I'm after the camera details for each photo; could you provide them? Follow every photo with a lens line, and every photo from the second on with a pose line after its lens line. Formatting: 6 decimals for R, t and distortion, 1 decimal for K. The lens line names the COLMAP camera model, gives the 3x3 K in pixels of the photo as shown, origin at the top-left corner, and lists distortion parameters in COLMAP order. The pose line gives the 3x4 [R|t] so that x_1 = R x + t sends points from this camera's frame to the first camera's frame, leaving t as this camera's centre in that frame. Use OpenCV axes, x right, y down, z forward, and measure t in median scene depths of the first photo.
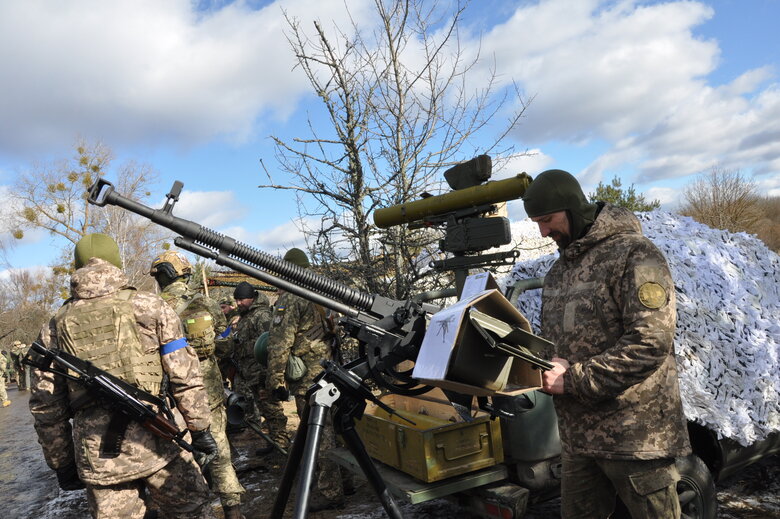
lens RADIAL K [[649.9, 0, 390.0], [0, 649.9, 259.5], [0, 0, 1]] dist [-0.140607, 0.167089]
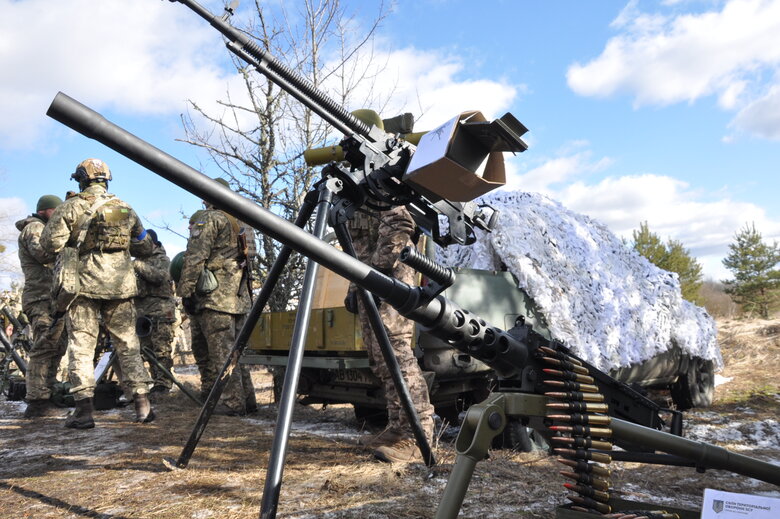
lens RADIAL K [[649.9, 0, 390.0], [0, 649.9, 259.5], [0, 0, 1]] dist [-0.140607, 0.167089]
pose [[0.962031, 0.130021, 0.239980, -0.136350], [-0.105870, 0.988168, -0.110977, 0.237357], [-0.251570, 0.081356, 0.964414, -0.108789]]
